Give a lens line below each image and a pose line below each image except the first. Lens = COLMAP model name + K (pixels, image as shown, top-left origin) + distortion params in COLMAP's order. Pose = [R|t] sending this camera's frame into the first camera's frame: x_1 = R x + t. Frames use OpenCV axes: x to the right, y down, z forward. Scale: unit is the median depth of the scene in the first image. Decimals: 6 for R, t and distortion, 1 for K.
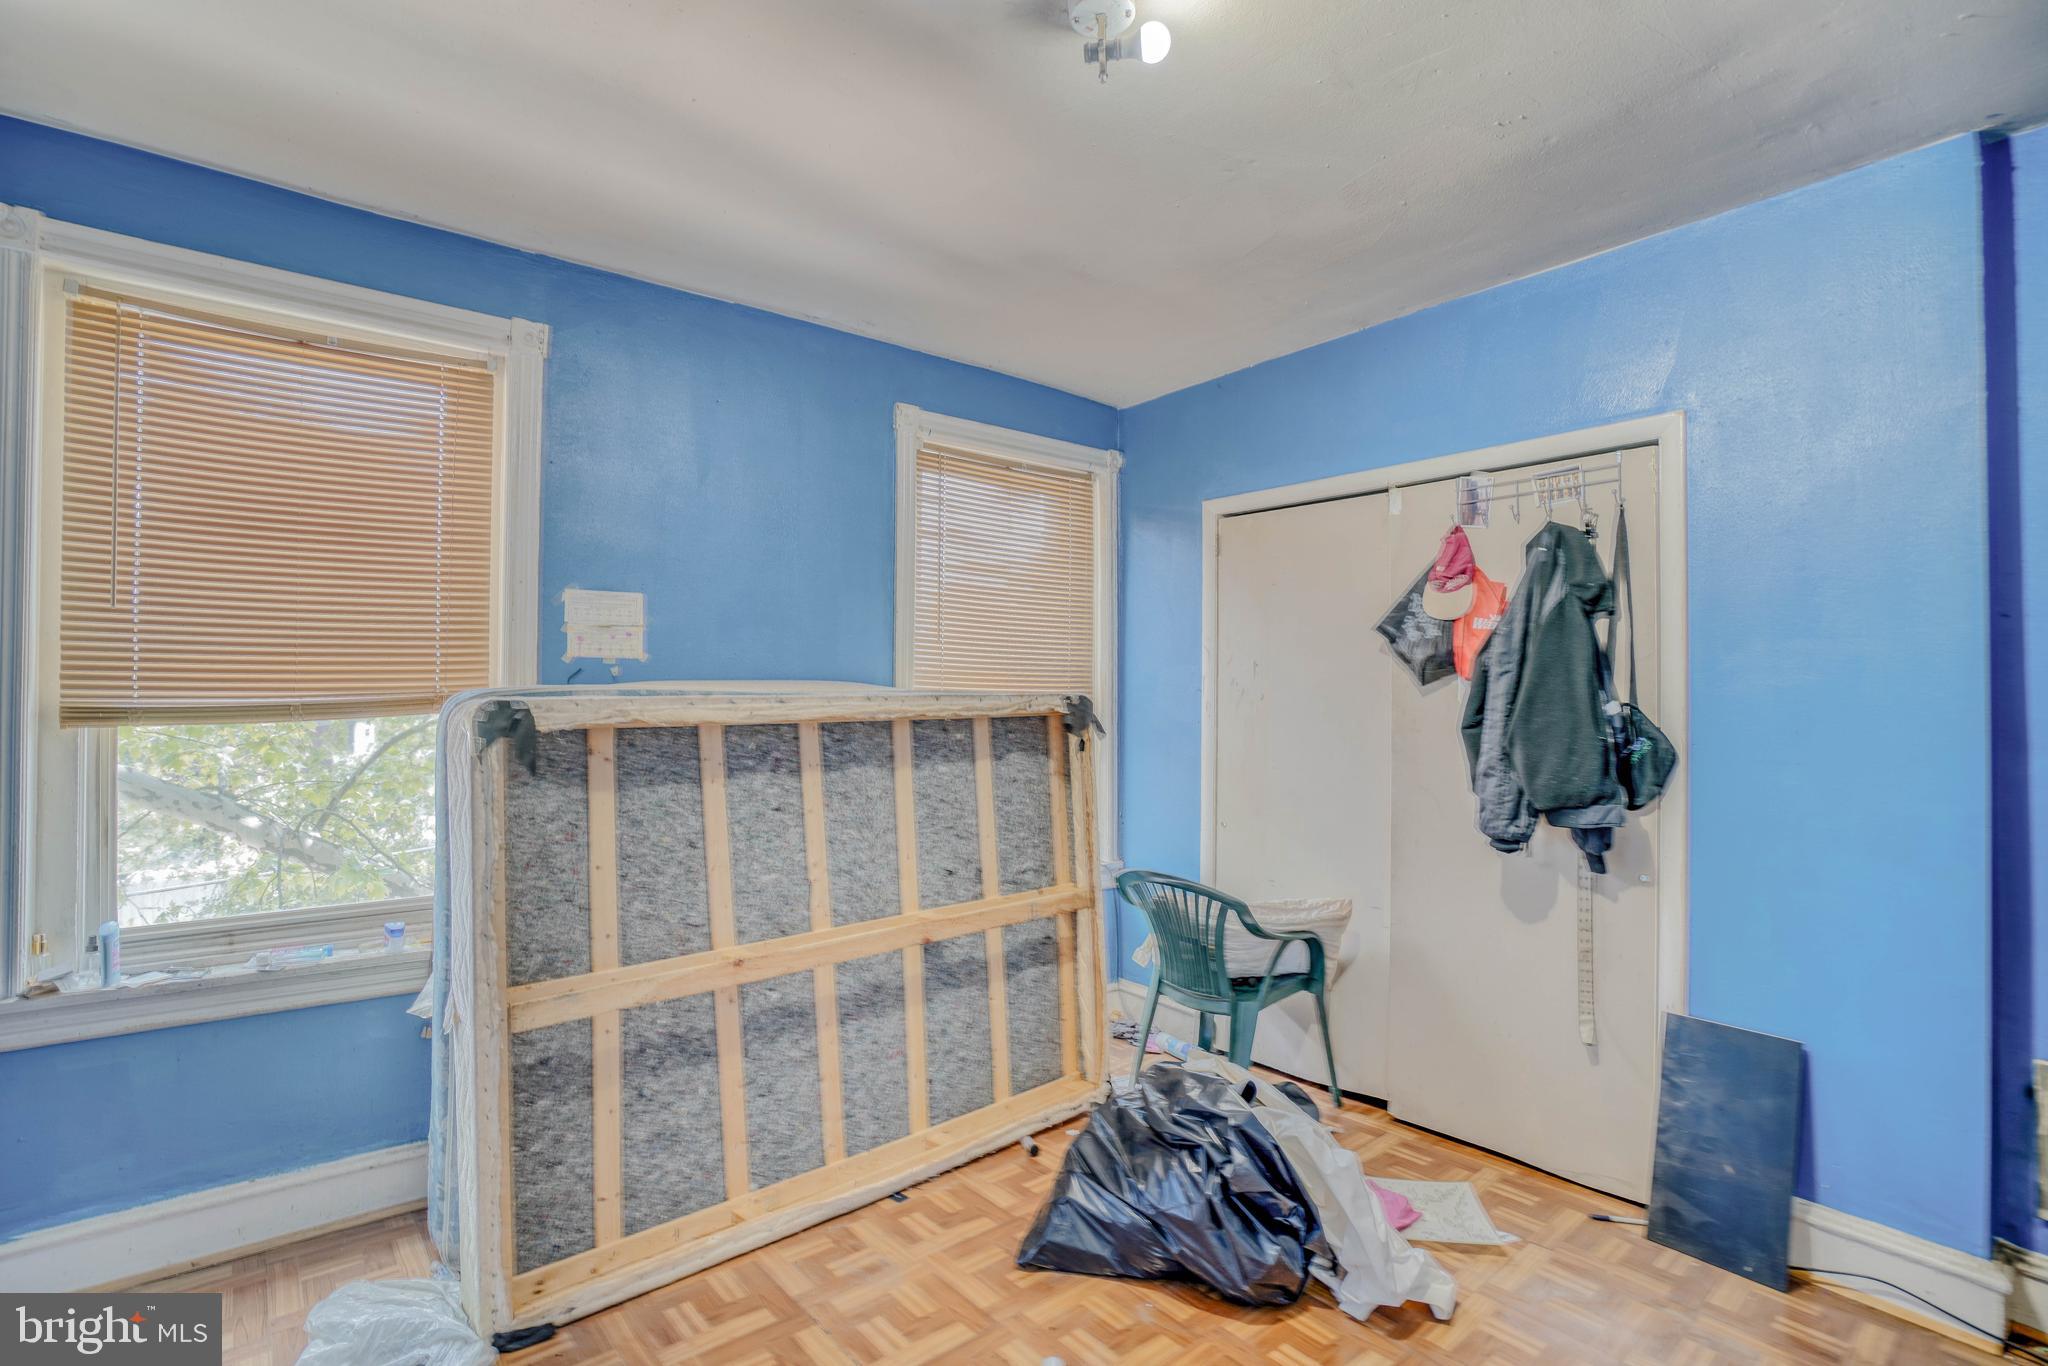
lens RADIAL K [[970.0, 0, 1016.5], [0, 970.0, 665.0], [0, 0, 1]] dist [-0.046632, 0.020706]
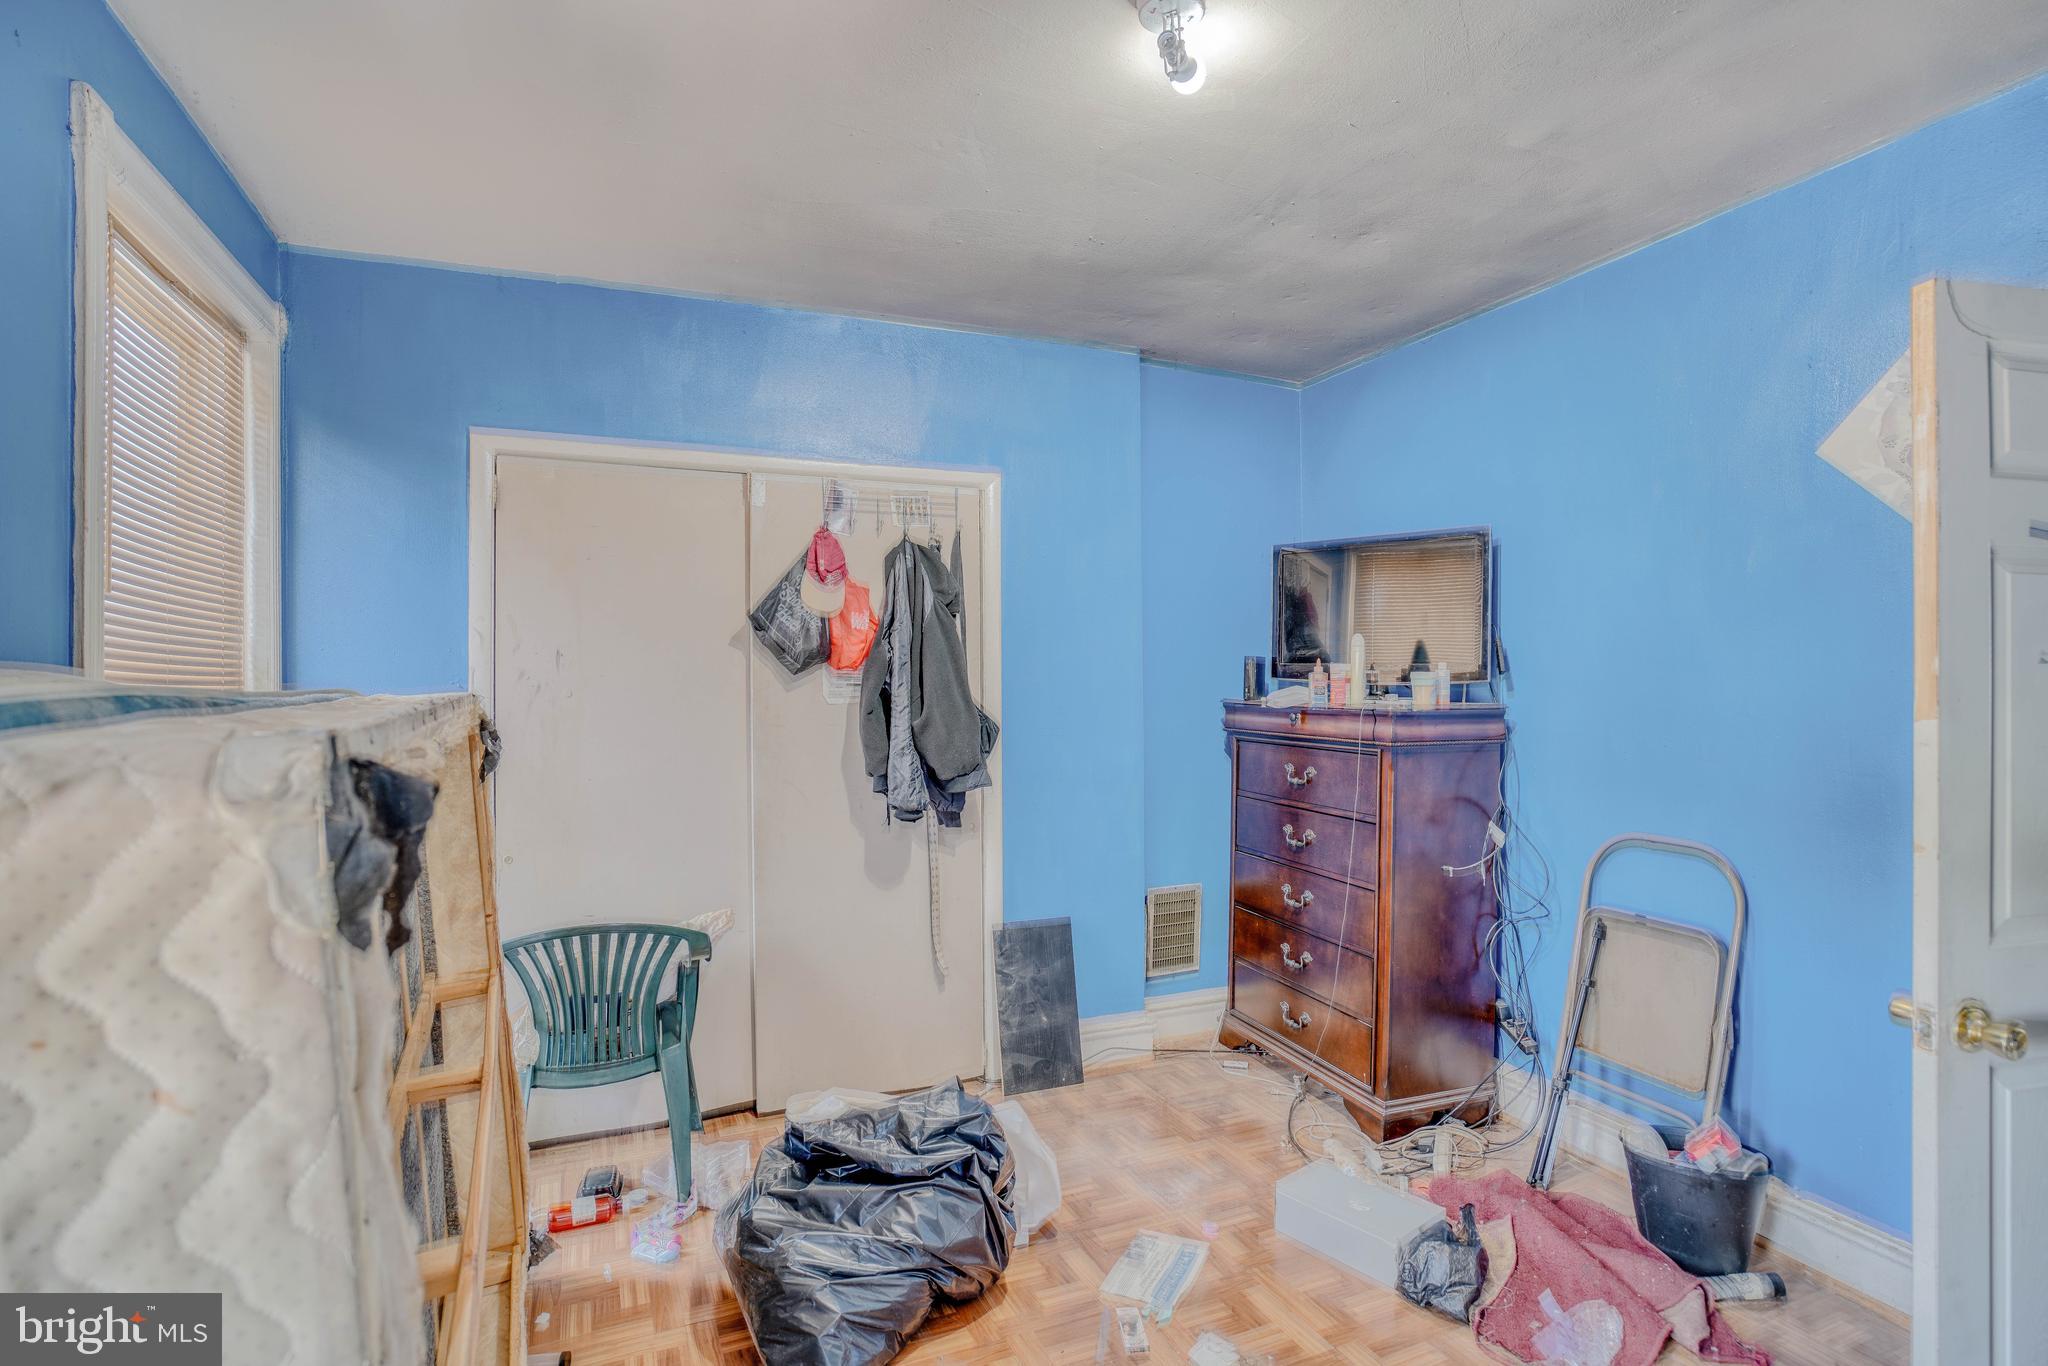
lens RADIAL K [[970.0, 0, 1016.5], [0, 970.0, 665.0], [0, 0, 1]] dist [-0.046632, 0.020706]
pose [[0.289779, 0.023211, 0.956812, -0.526555], [-0.015125, 0.999692, -0.019670, 0.027351], [-0.956974, -0.008772, 0.290041, 0.509915]]
